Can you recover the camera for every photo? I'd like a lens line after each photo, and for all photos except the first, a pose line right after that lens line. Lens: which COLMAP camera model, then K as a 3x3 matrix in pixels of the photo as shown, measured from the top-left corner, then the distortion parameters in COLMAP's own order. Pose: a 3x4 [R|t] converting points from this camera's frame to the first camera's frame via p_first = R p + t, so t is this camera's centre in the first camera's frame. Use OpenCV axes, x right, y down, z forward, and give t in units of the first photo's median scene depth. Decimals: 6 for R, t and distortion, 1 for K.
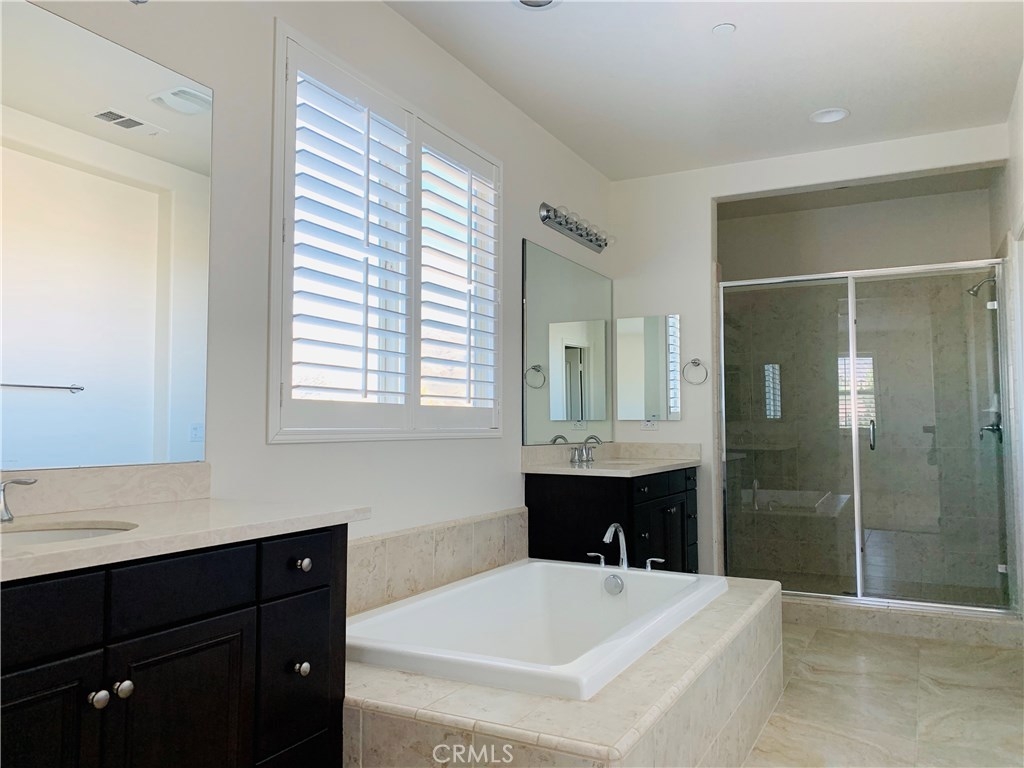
lens RADIAL K [[774.4, 0, 512.3], [0, 774.4, 382.9], [0, 0, 1]] dist [0.007795, -0.017307]
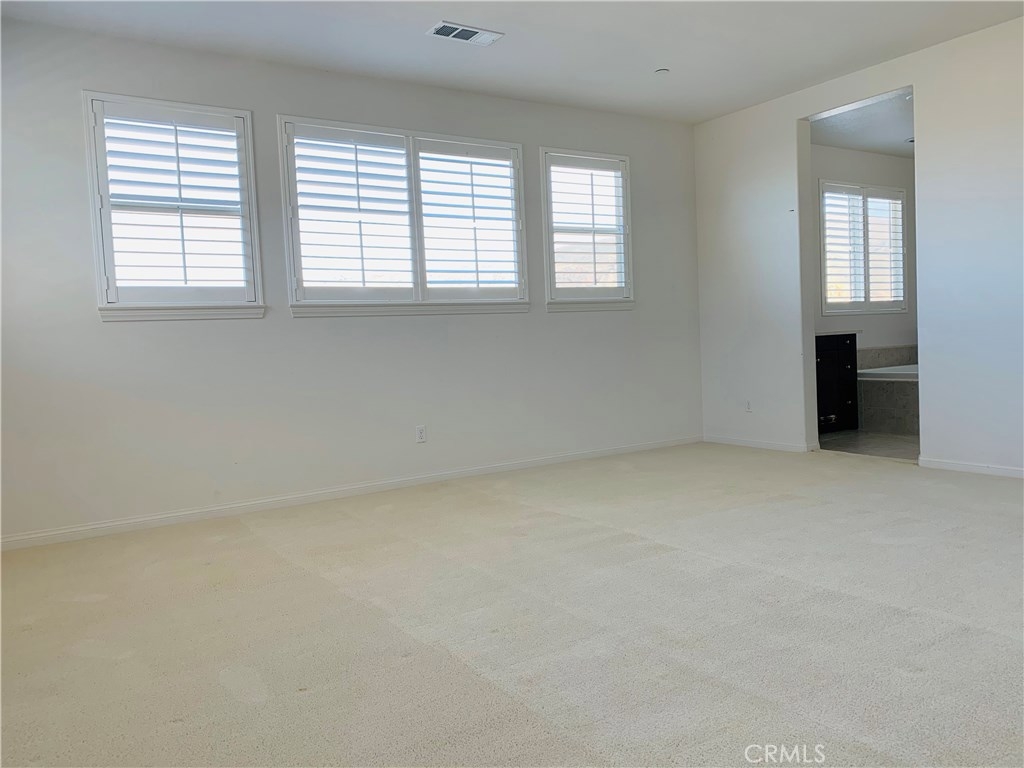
lens RADIAL K [[774.4, 0, 511.3], [0, 774.4, 382.7], [0, 0, 1]] dist [0.007795, -0.017307]
pose [[0.869446, -0.014731, -0.493808, 0.112692], [0.076687, 0.991464, 0.105446, -0.065777], [0.488040, -0.129548, 0.863154, -1.857669]]
